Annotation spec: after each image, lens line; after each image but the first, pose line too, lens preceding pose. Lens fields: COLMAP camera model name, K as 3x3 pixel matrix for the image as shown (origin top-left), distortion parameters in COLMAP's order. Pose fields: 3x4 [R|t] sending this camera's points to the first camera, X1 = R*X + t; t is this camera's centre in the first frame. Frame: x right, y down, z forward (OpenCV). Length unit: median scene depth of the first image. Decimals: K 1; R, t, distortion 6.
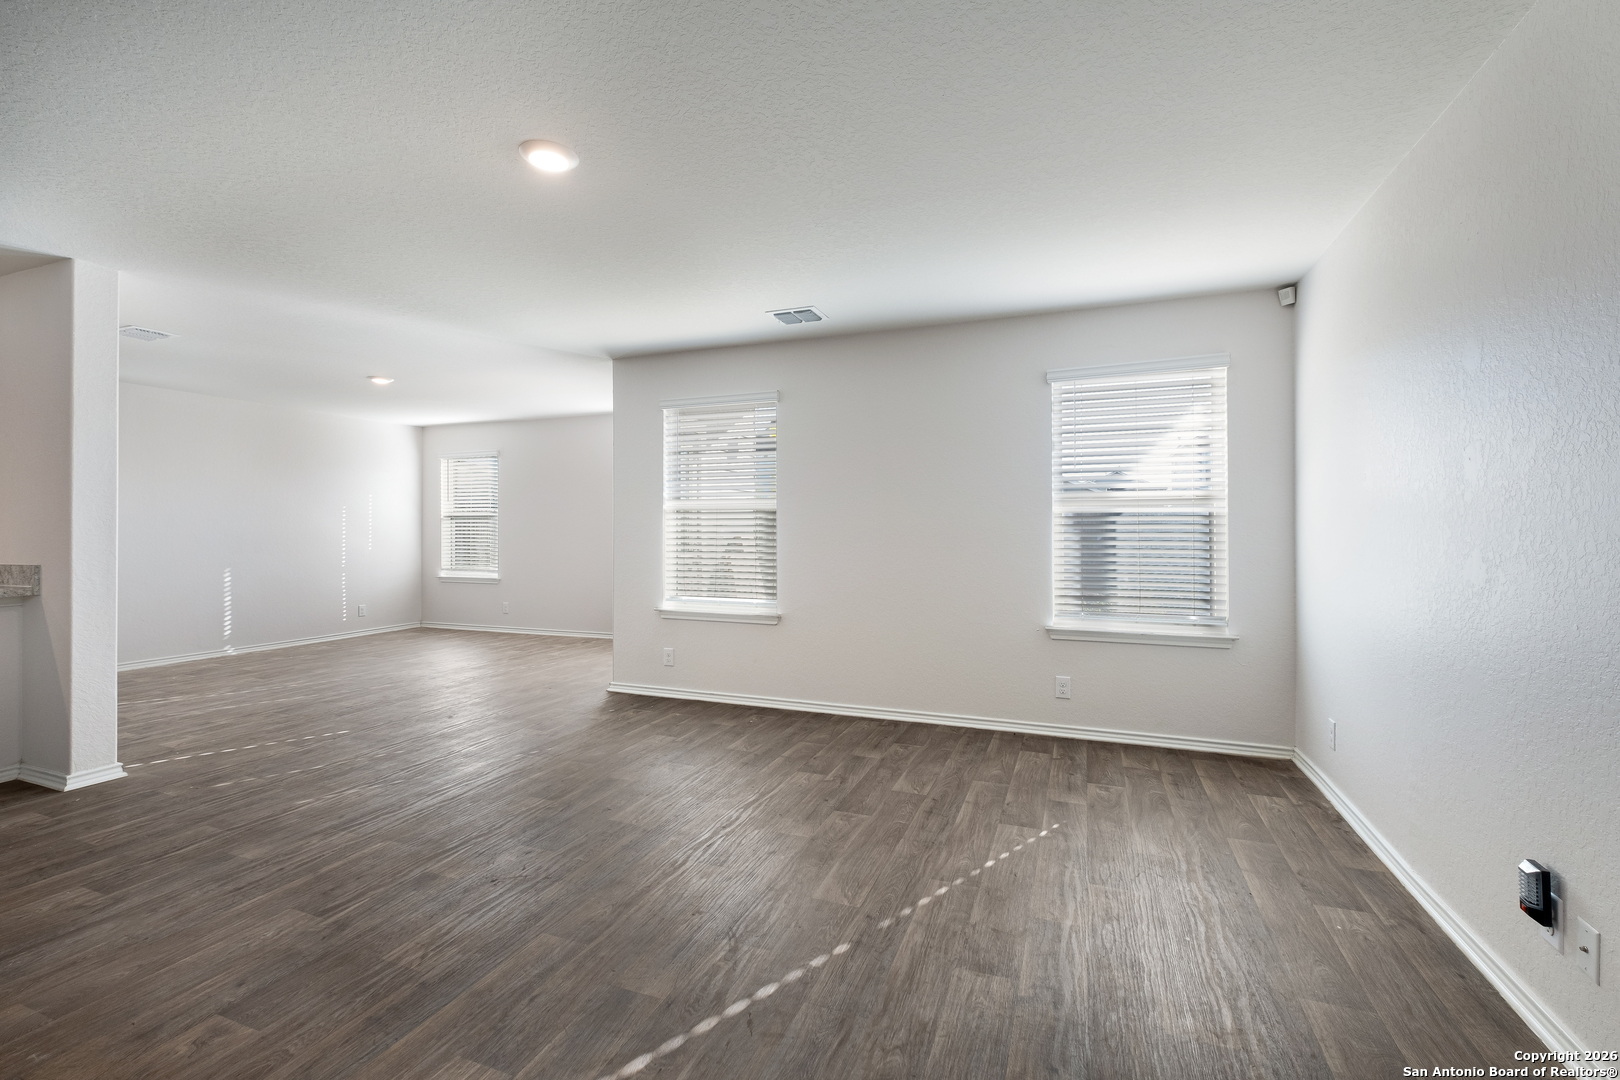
lens RADIAL K [[707.6, 0, 816.5], [0, 707.6, 518.3], [0, 0, 1]] dist [0.023306, -0.014199]
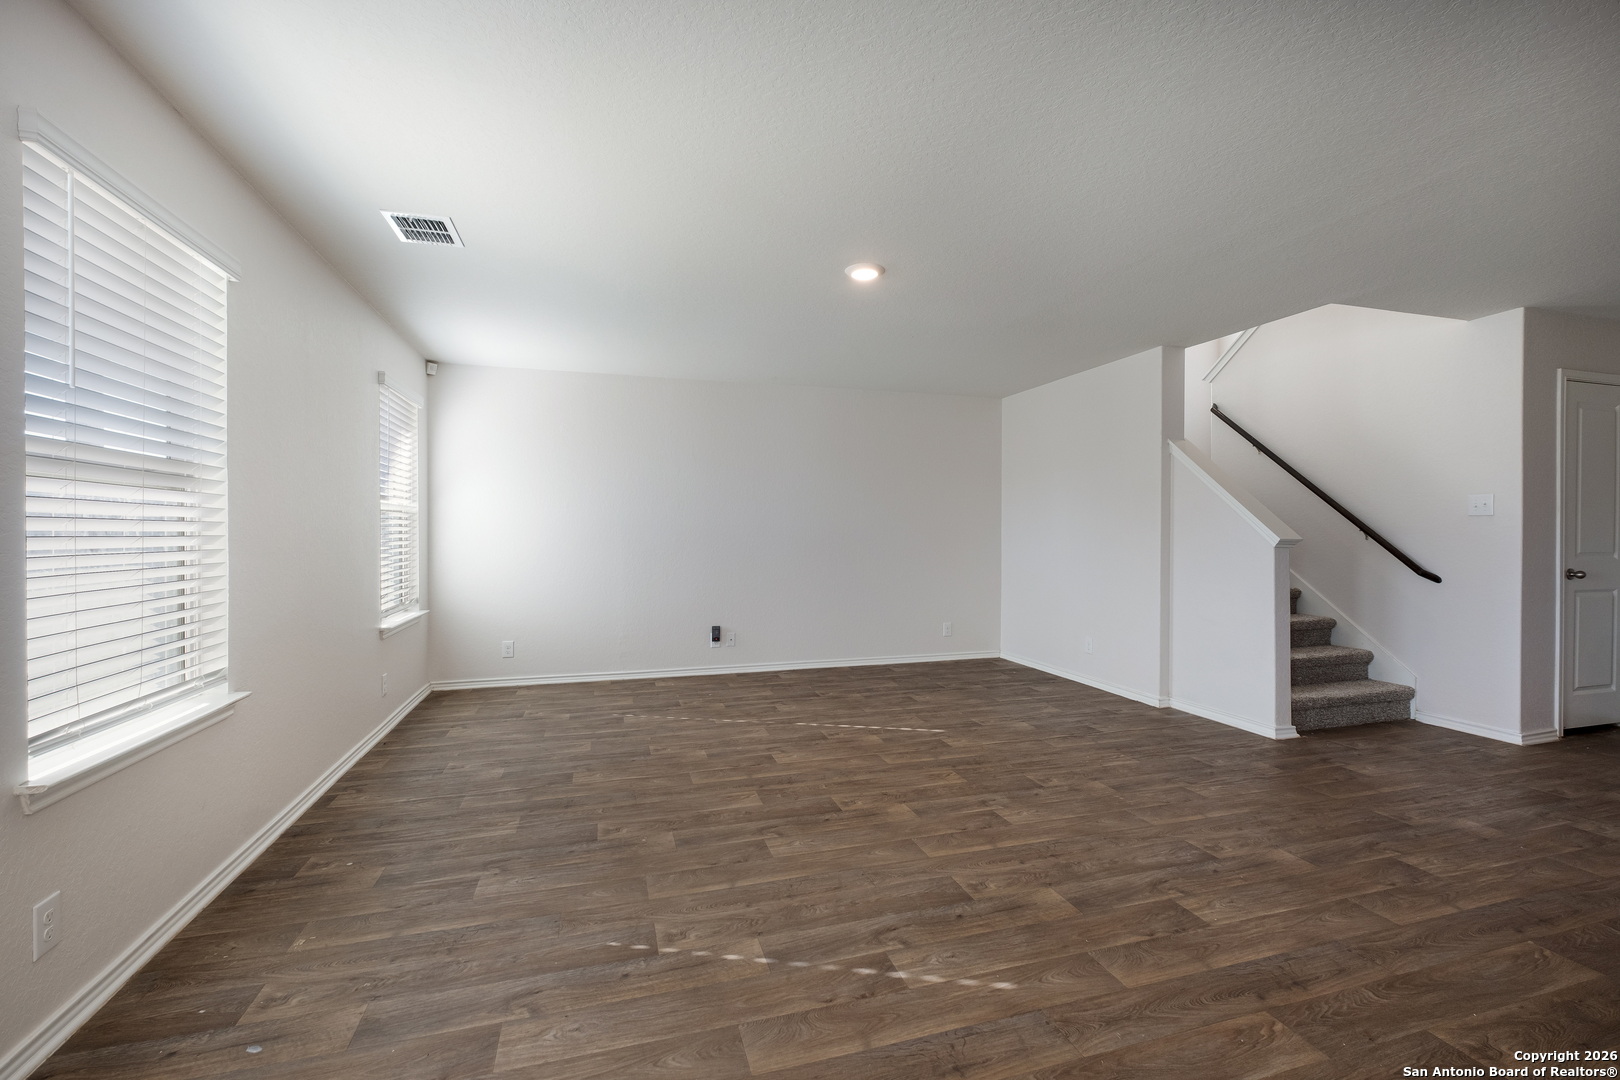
lens RADIAL K [[700.2, 0, 814.1], [0, 700.2, 532.2], [0, 0, 1]] dist [0.001514, -0.000015]
pose [[-0.625235, -0.000156, 0.780436, -0.825853], [-0.014596, 0.999827, -0.011494, 0.021050], [-0.780300, -0.018578, -0.625130, 1.147345]]
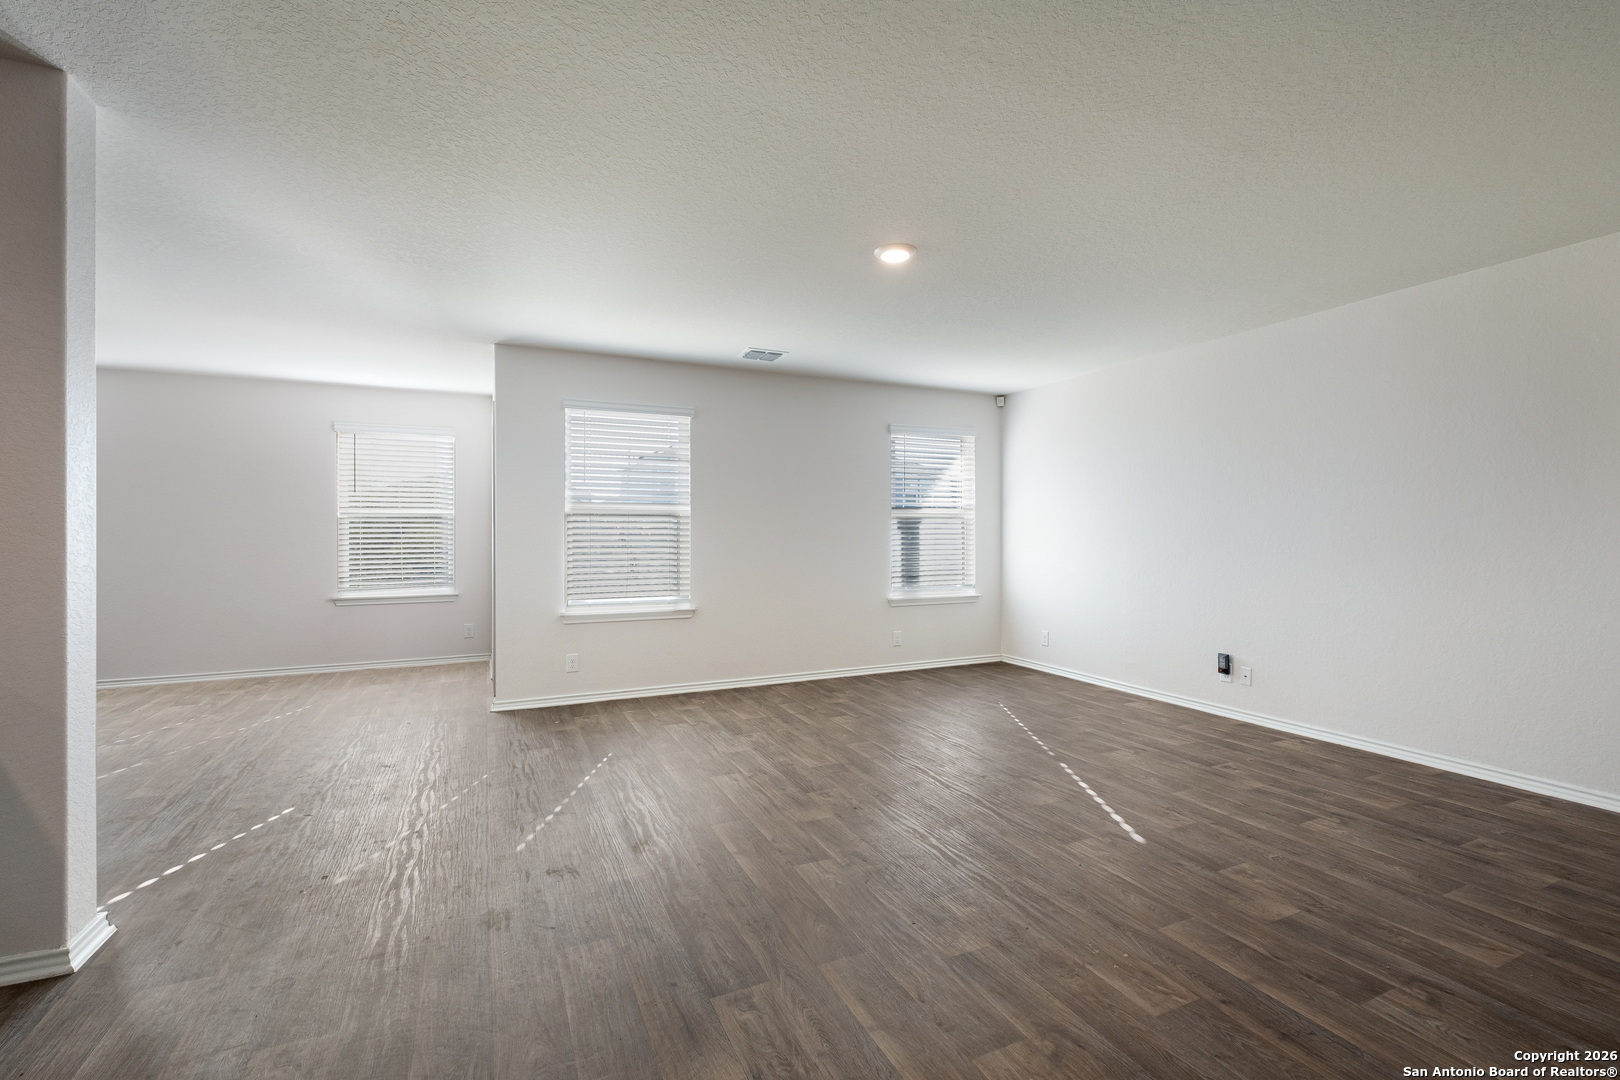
lens RADIAL K [[700.2, 0, 814.1], [0, 700.2, 532.2], [0, 0, 1]] dist [0.001514, -0.000015]
pose [[0.685669, 0.000266, 0.727914, -0.840357], [-0.012030, 0.999867, 0.010966, 0.001029], [-0.727814, -0.016276, 0.685581, 0.122020]]
